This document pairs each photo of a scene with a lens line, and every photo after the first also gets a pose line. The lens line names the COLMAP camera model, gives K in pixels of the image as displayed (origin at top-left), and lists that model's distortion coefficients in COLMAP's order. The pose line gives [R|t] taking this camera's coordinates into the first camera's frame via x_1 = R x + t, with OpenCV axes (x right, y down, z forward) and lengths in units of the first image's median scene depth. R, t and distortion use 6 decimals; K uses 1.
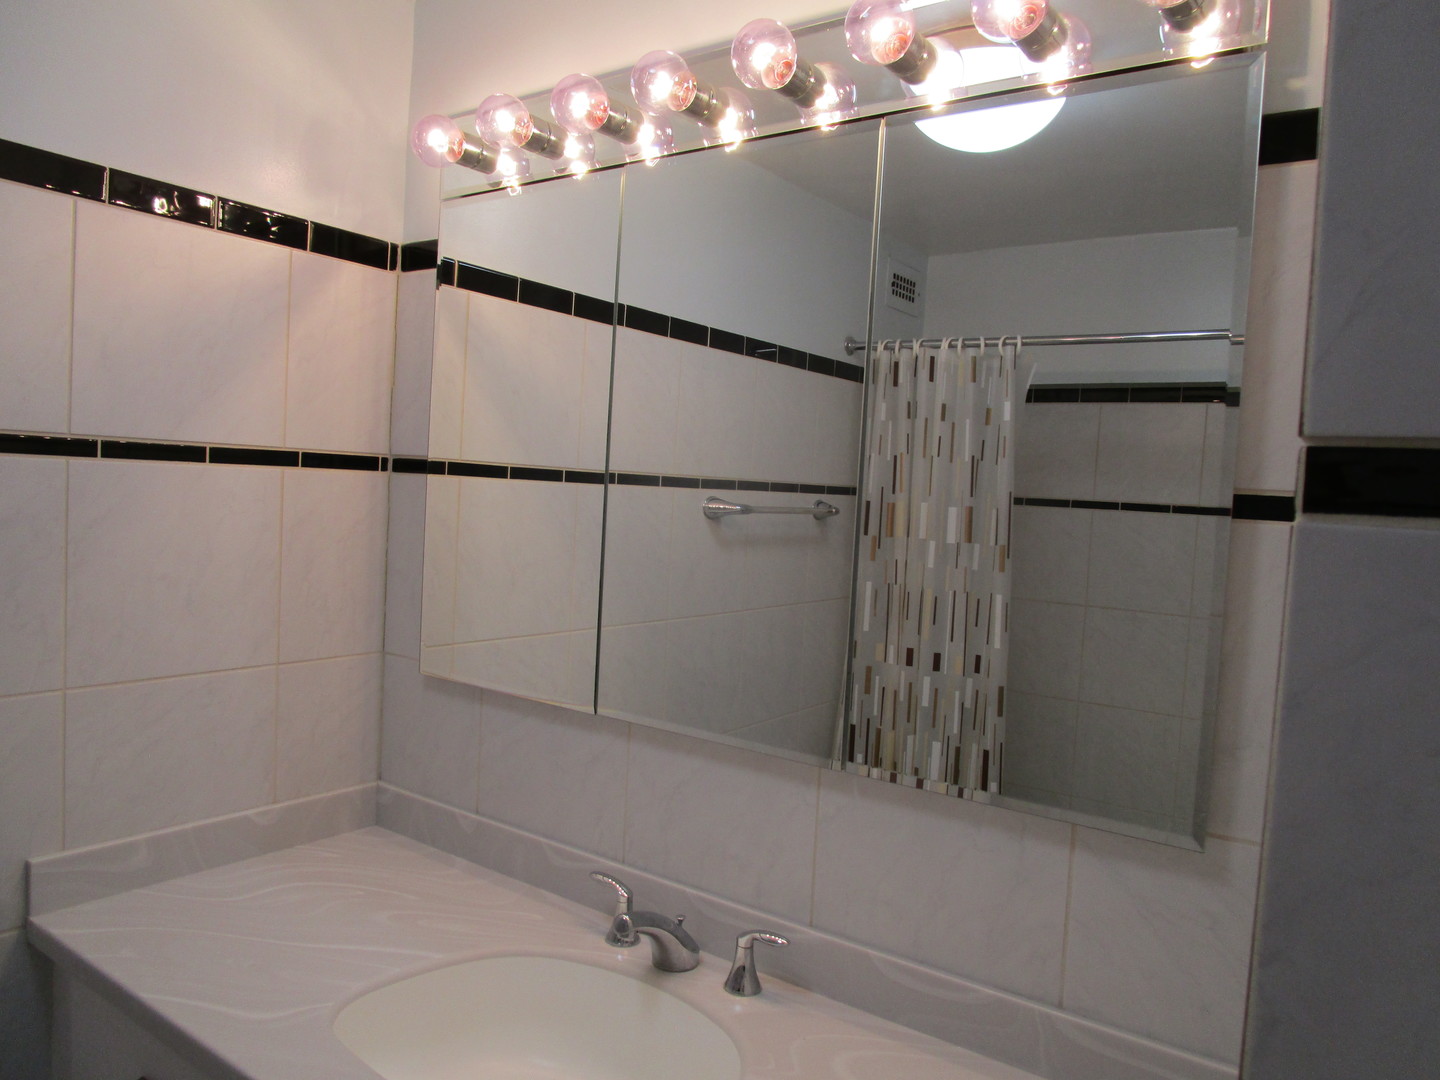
lens RADIAL K [[1021.2, 0, 720.0], [0, 1021.2, 540.0], [0, 0, 1]] dist [-0.037341, 0.006007]
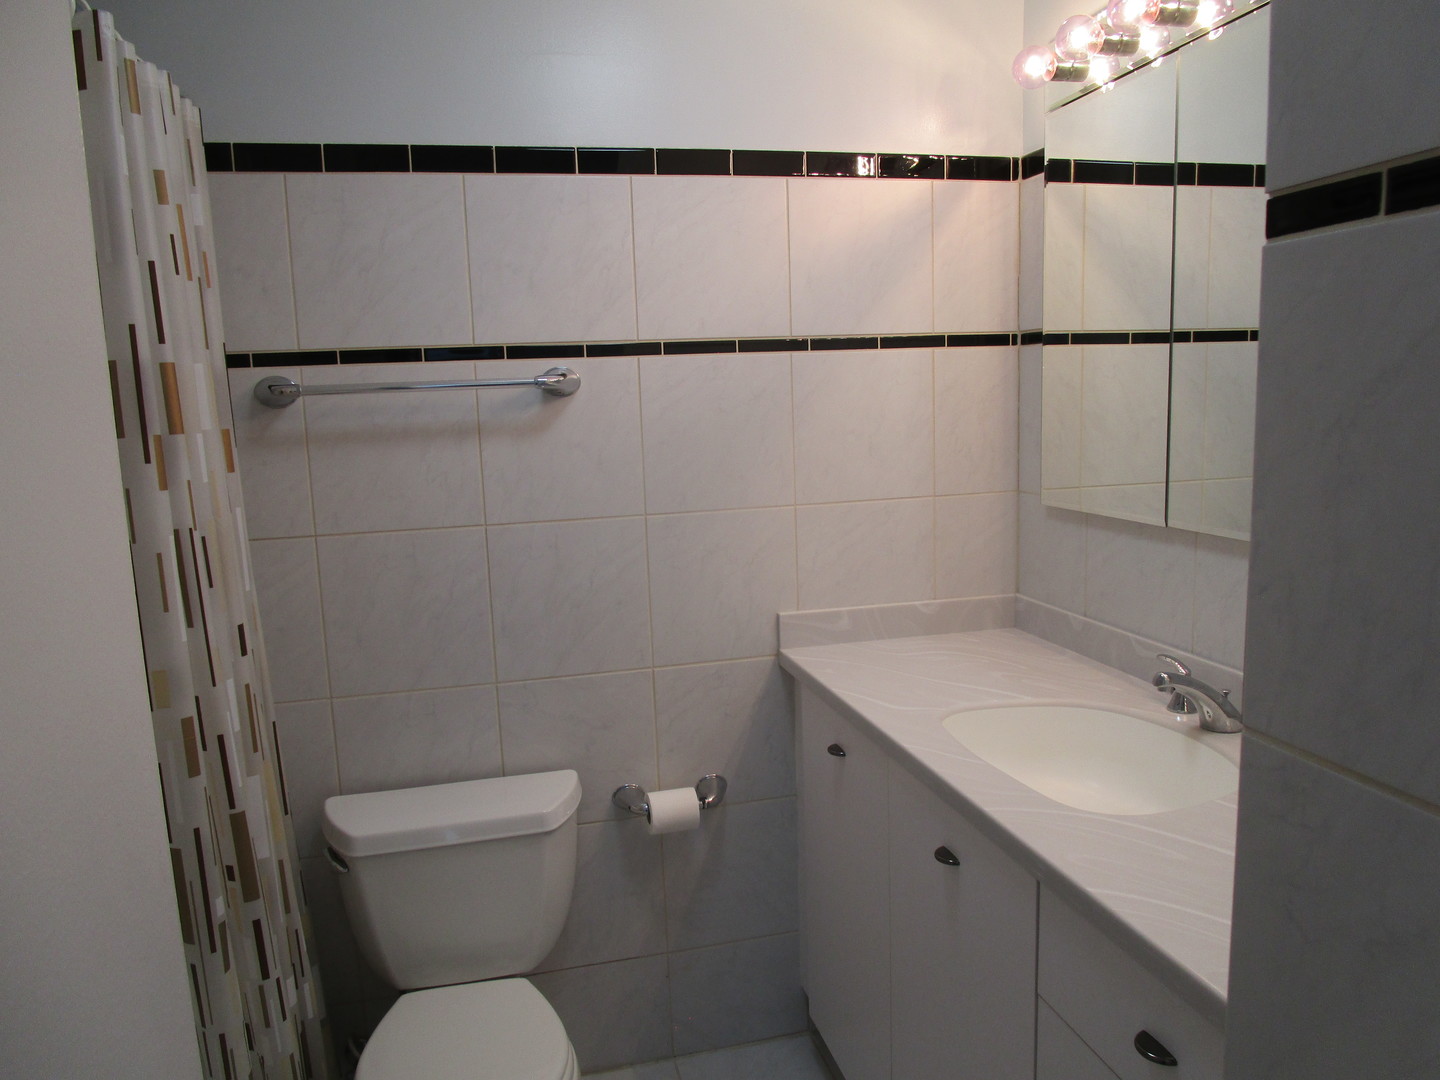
lens RADIAL K [[1021.2, 0, 720.0], [0, 1021.2, 540.0], [0, 0, 1]] dist [-0.037341, 0.006007]
pose [[0.755421, 0.012040, -0.655129, 0.237382], [0.042614, 0.996812, 0.067457, 0.077696], [0.653853, -0.078876, 0.752499, -0.210854]]
